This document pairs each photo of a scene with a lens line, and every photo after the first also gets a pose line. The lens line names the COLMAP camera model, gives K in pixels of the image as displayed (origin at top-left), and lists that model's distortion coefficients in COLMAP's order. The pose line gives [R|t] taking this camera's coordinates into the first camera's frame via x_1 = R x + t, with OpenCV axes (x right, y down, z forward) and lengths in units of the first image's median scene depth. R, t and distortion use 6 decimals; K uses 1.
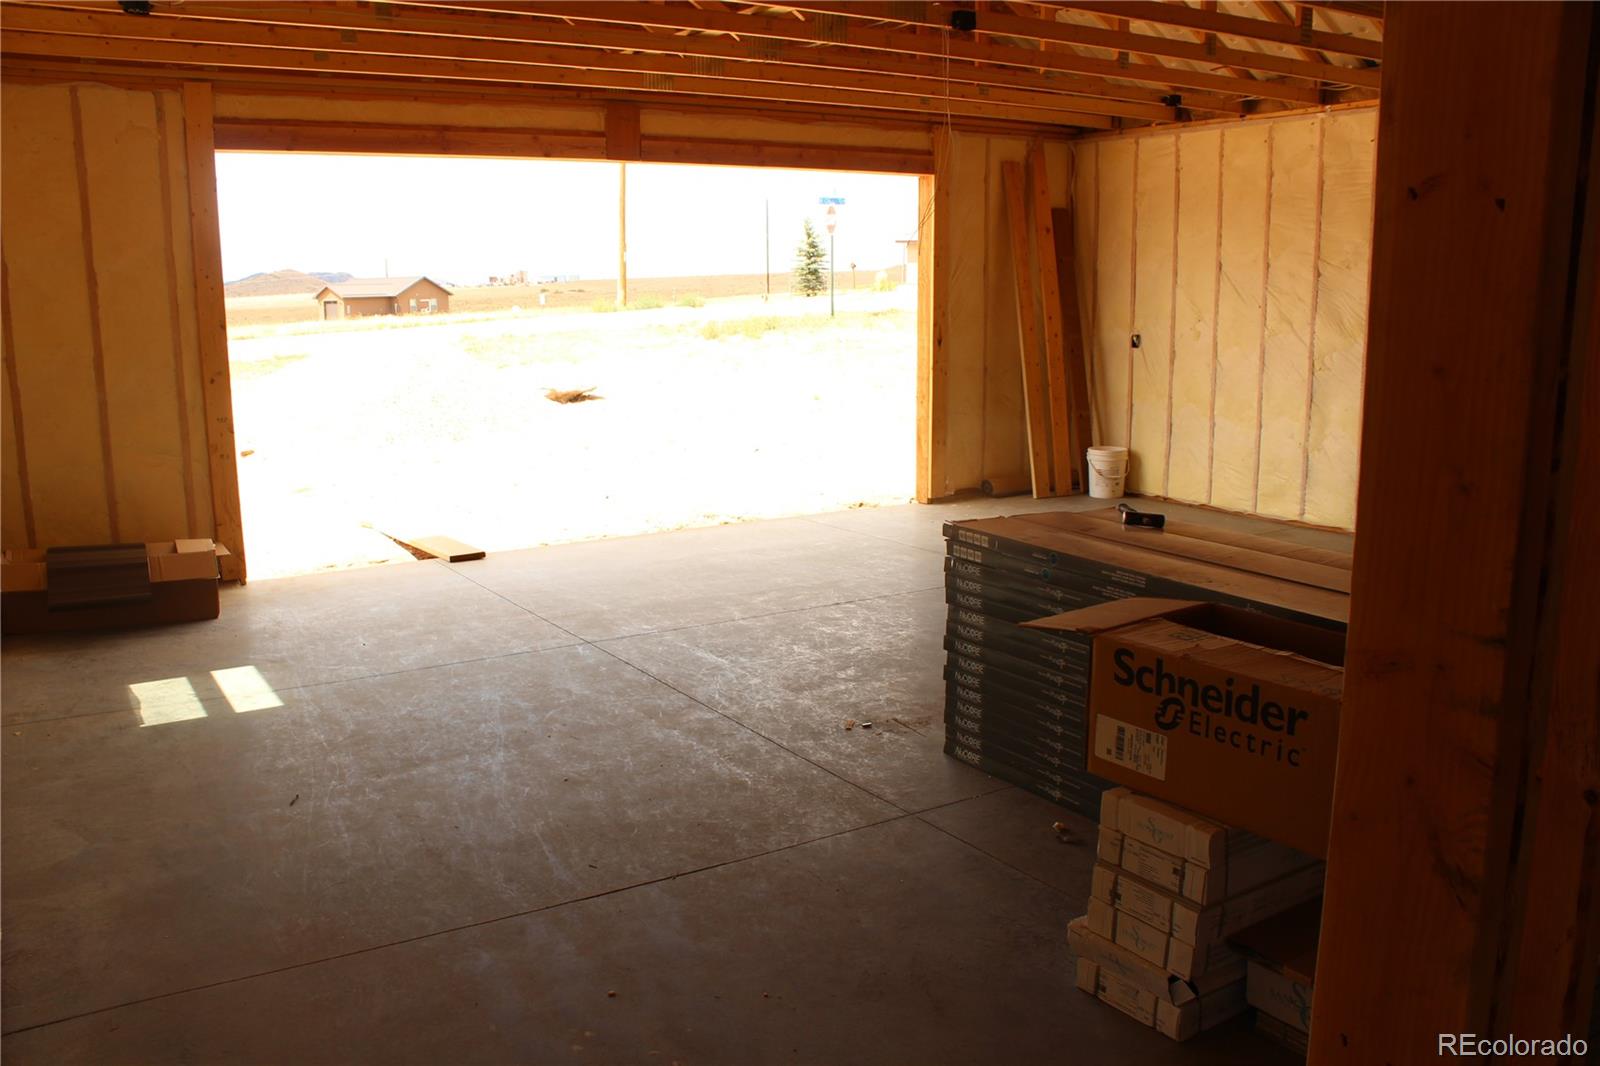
lens RADIAL K [[1343.1, 0, 800.0], [0, 1343.1, 533.0], [0, 0, 1]] dist [-0.072503, 0.006737]
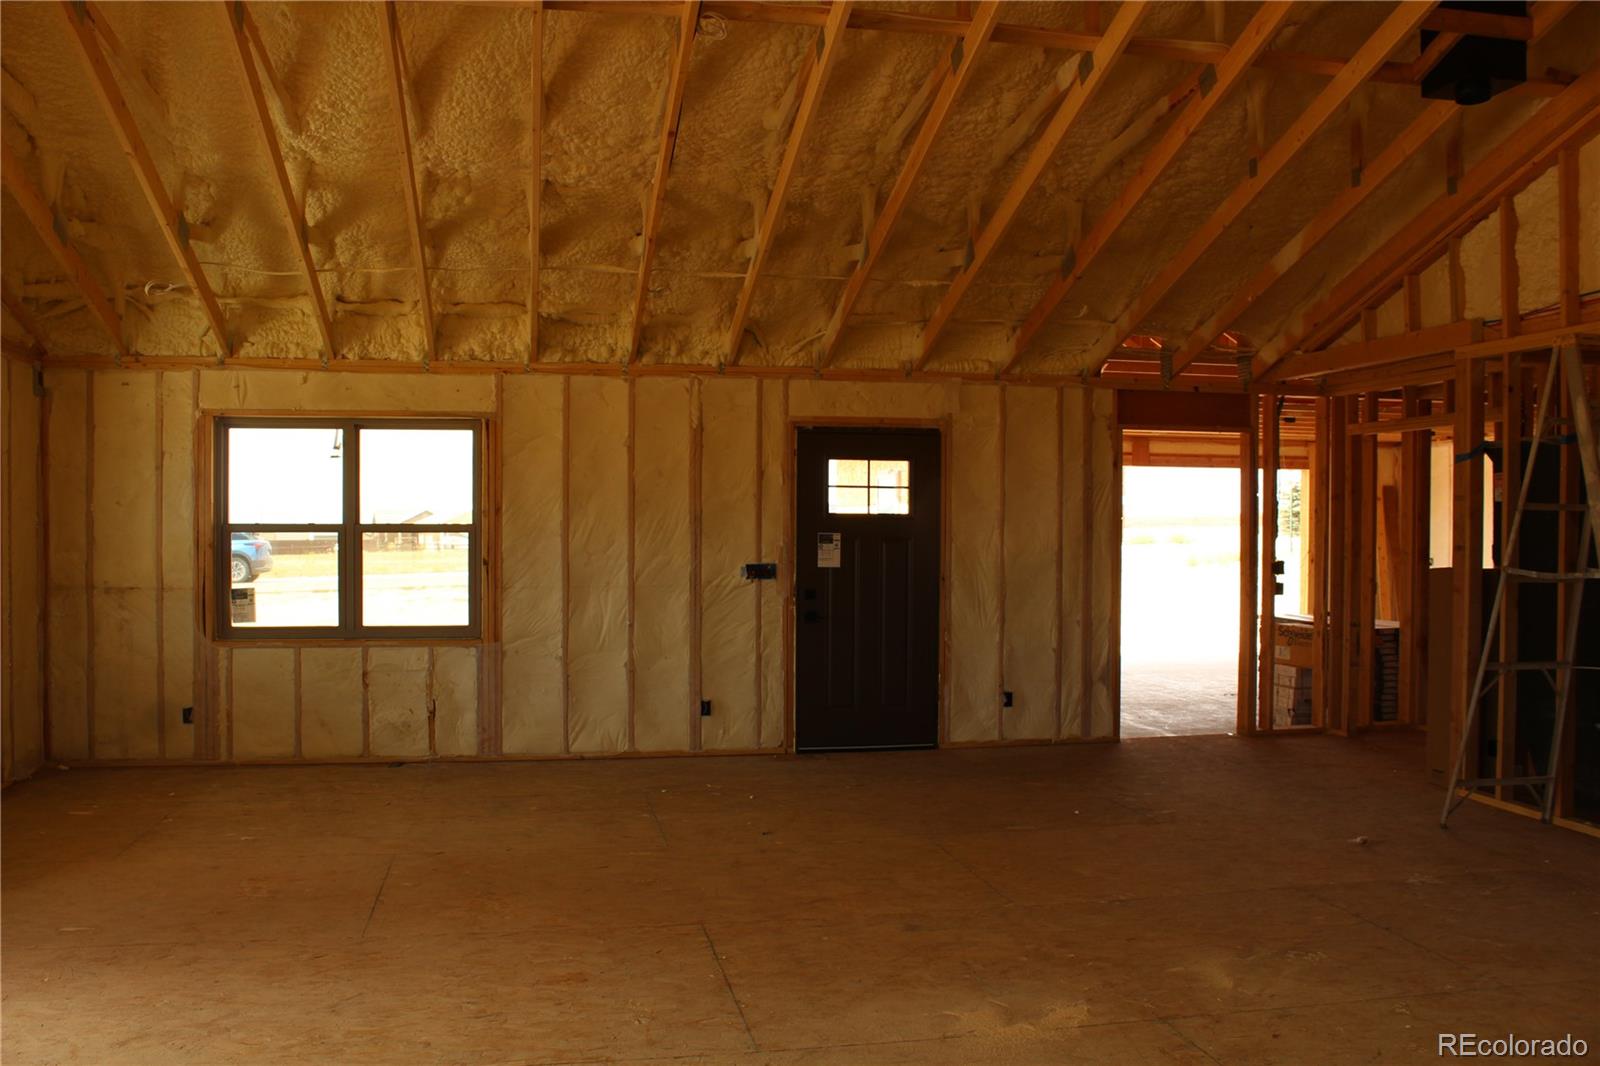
lens RADIAL K [[1343.1, 0, 800.0], [0, 1343.1, 533.0], [0, 0, 1]] dist [-0.072503, 0.006737]
pose [[0.935865, 0.016188, -0.351987, 0.290954], [-0.076912, 0.984241, -0.159229, 0.534871], [0.343862, 0.176089, 0.922362, -3.010427]]
